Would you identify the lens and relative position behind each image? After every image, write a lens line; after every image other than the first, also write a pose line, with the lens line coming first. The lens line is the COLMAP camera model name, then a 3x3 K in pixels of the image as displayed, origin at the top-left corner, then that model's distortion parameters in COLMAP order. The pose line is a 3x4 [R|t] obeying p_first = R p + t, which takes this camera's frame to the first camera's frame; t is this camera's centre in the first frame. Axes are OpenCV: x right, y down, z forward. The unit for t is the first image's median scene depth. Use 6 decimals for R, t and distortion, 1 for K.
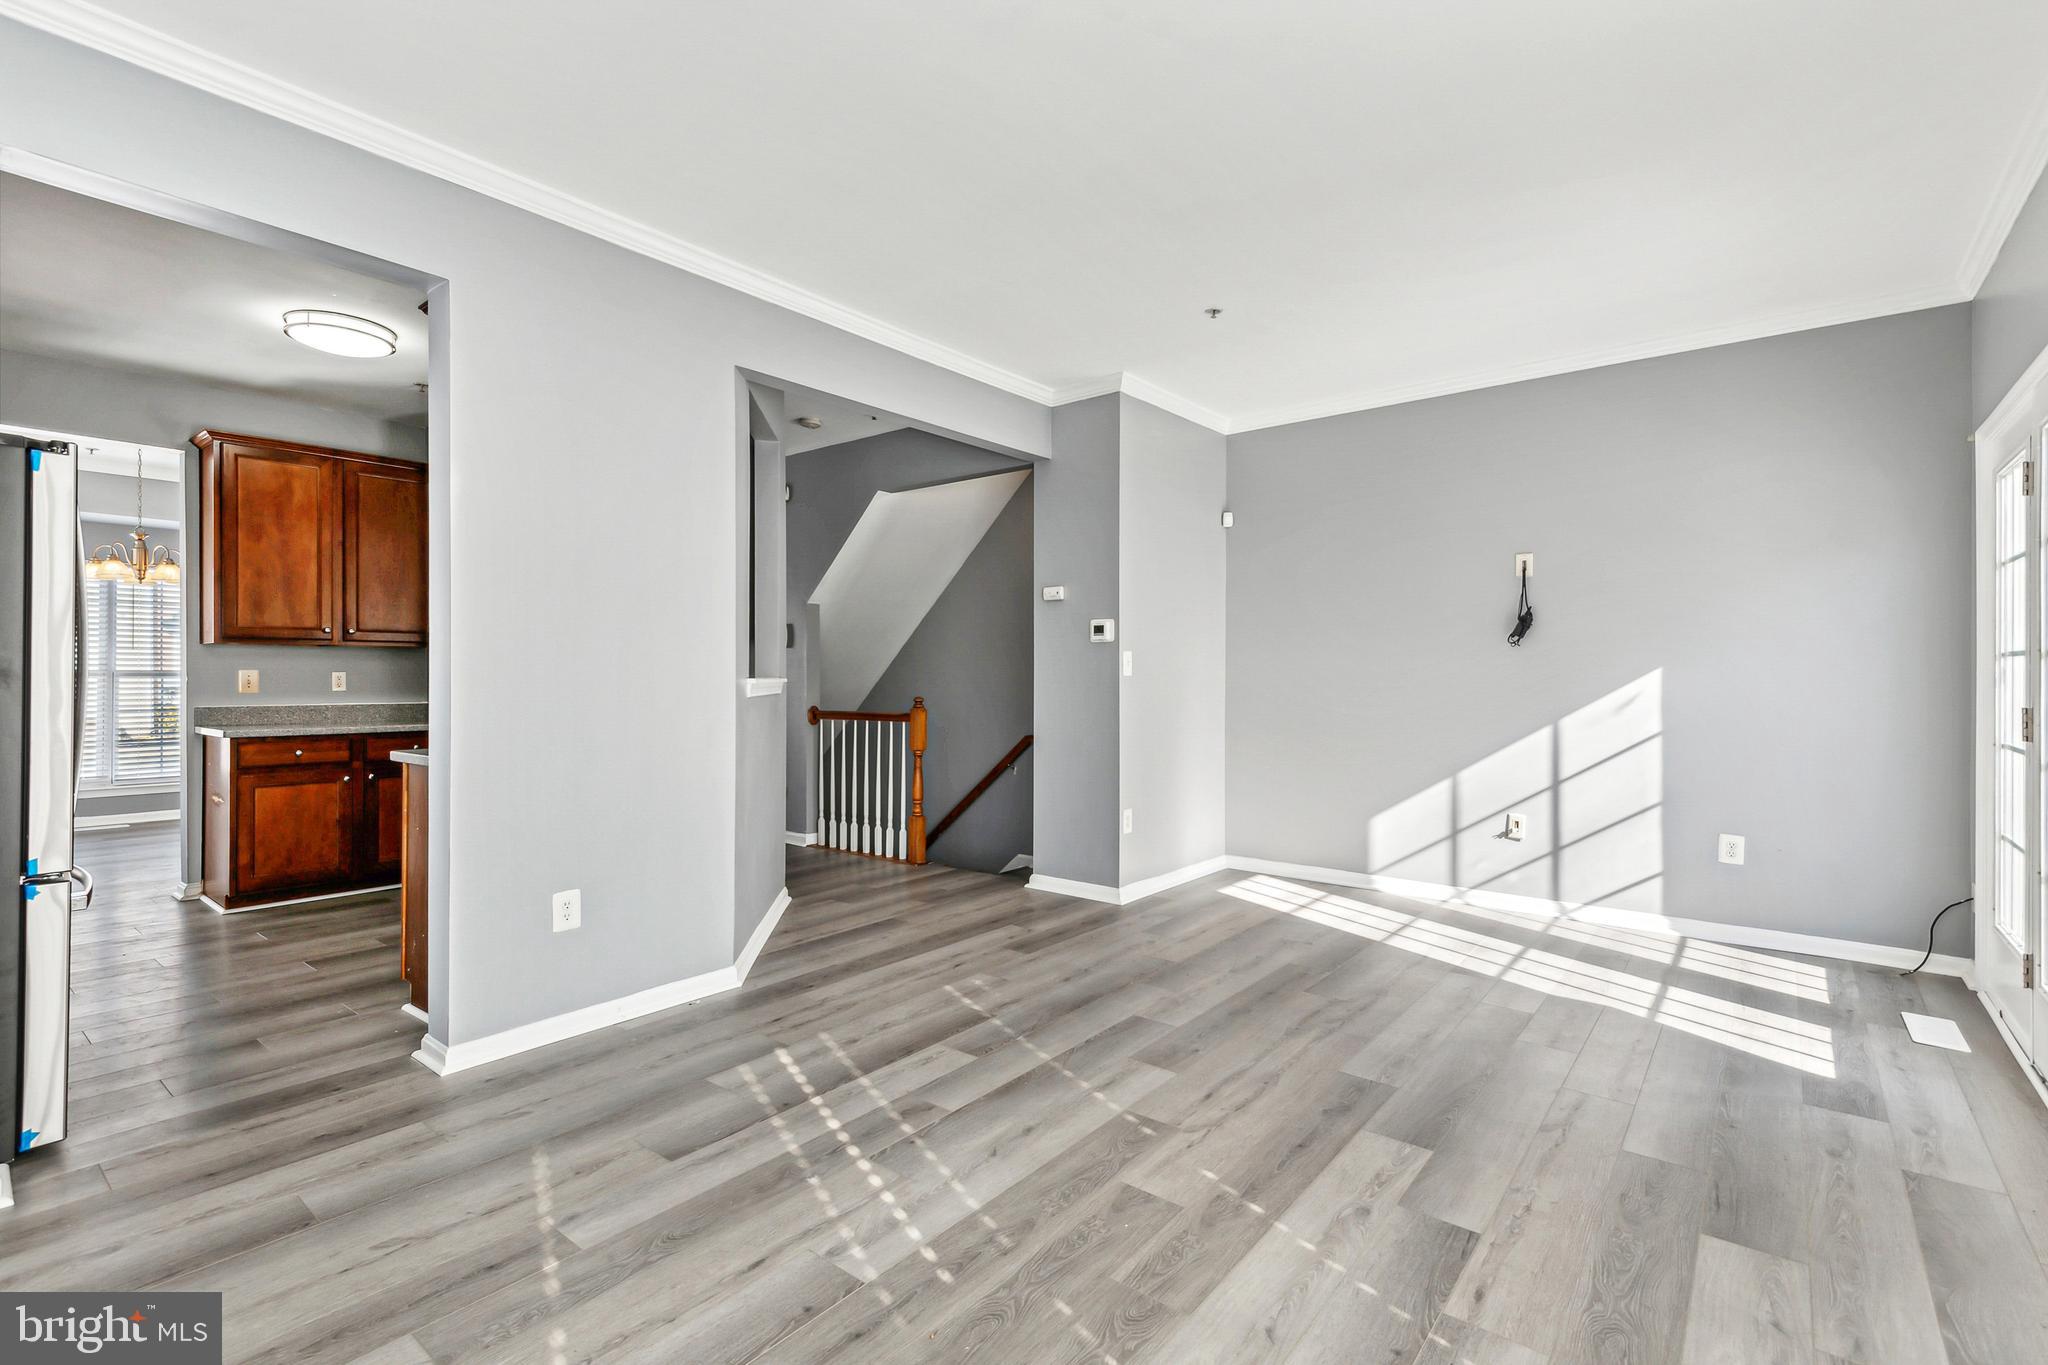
lens RADIAL K [[921.4, 0, 1007.4], [0, 921.4, 656.6], [0, 0, 1]] dist [0.013681, -0.000918]
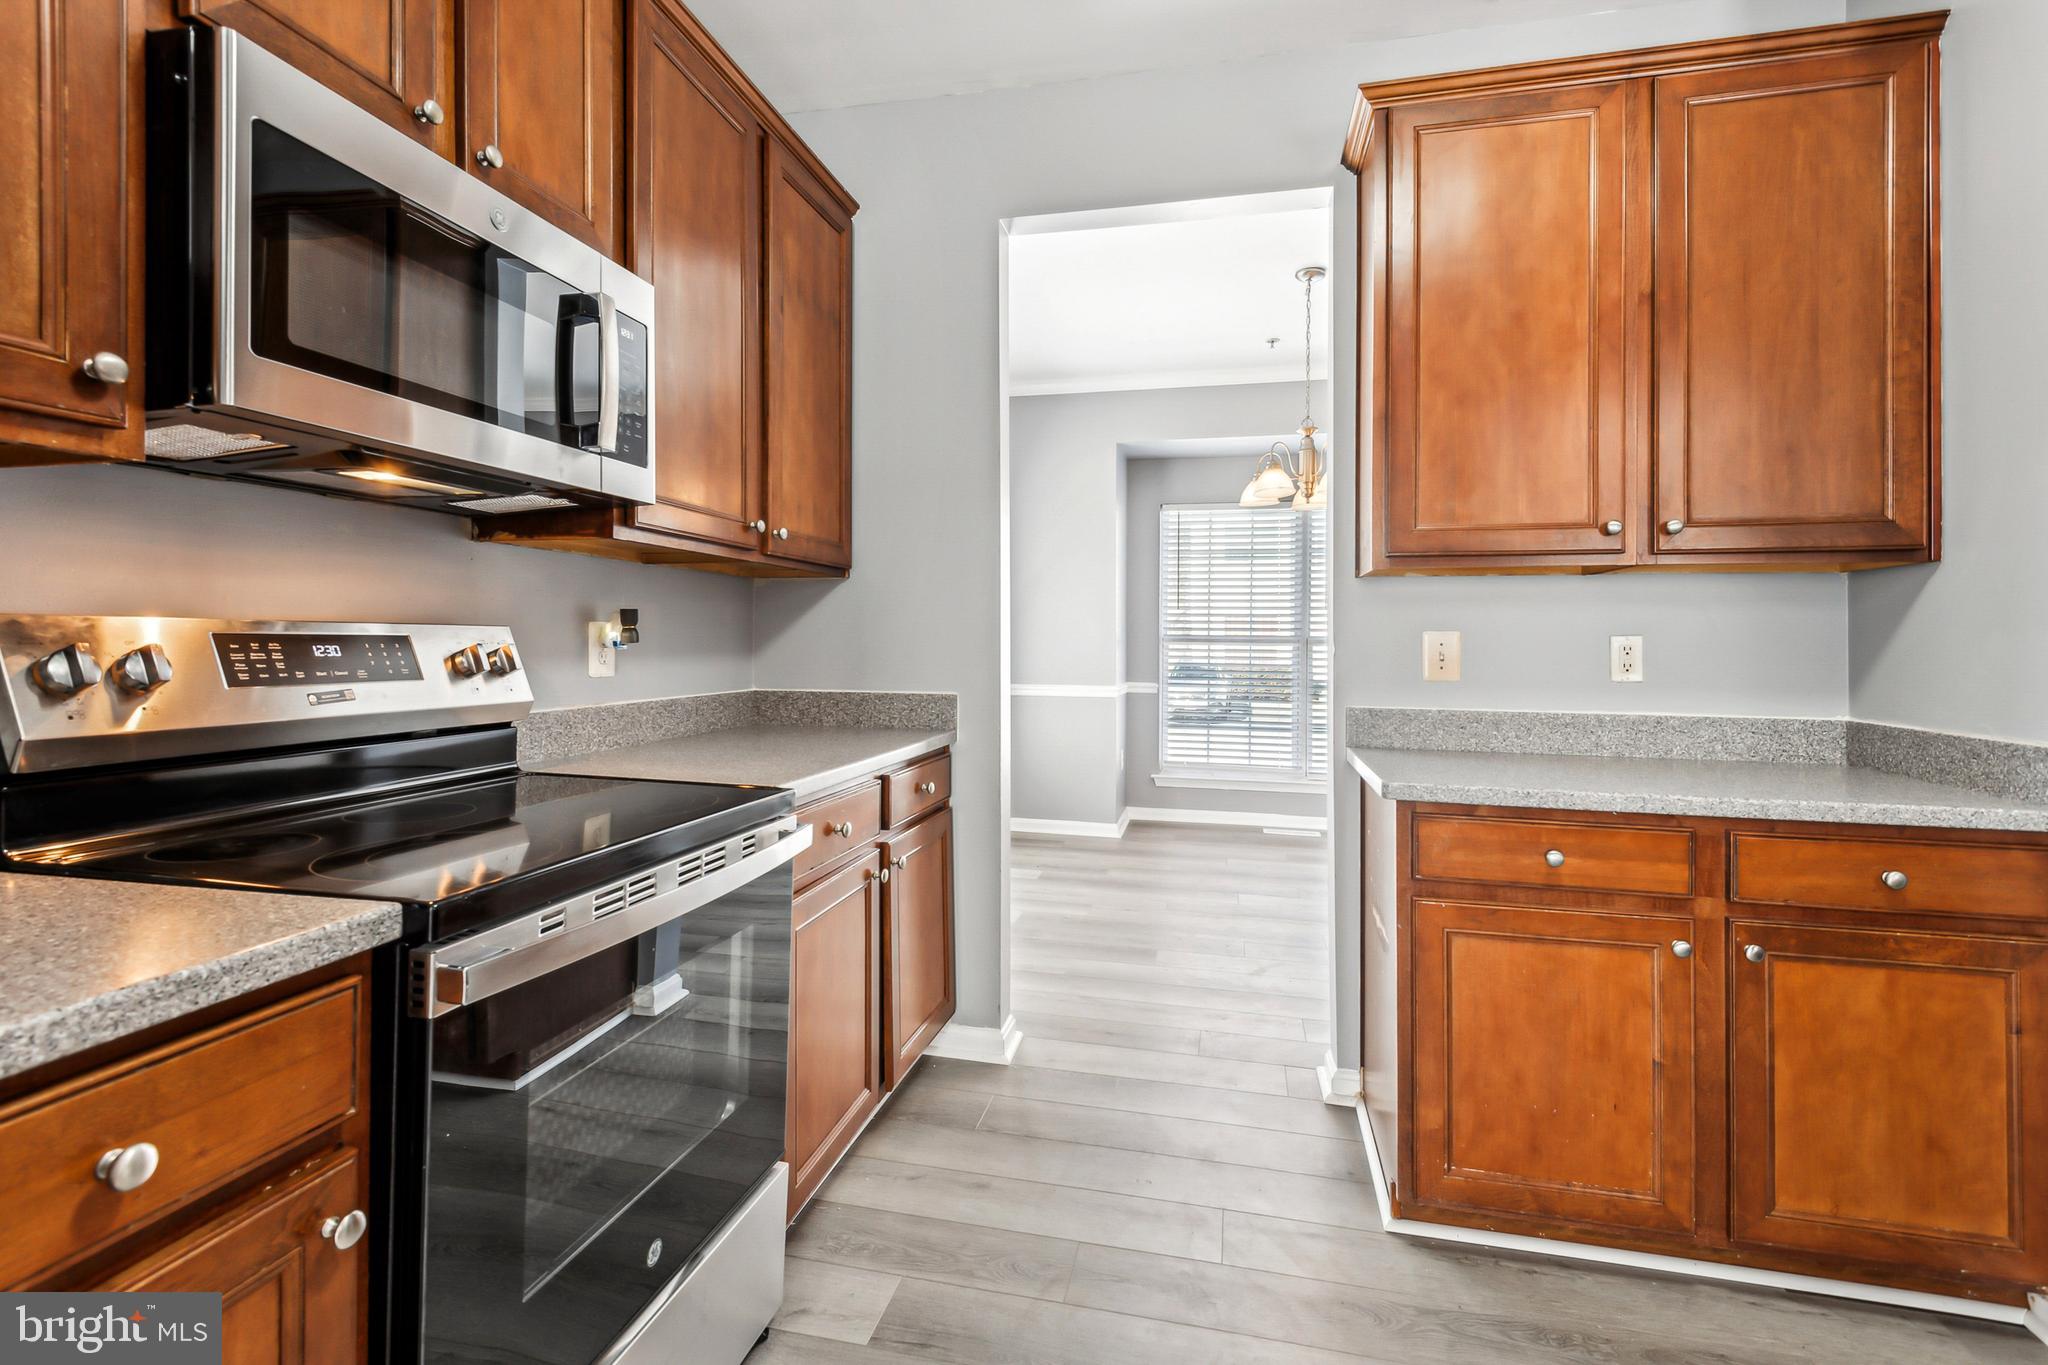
lens RADIAL K [[921.4, 0, 1007.4], [0, 921.4, 656.6], [0, 0, 1]] dist [0.013681, -0.000918]
pose [[0.421534, 0.020771, -0.906575, -0.515260], [0.015896, 0.999415, 0.030289, 0.010477], [0.906673, -0.027179, 0.420957, 0.641272]]
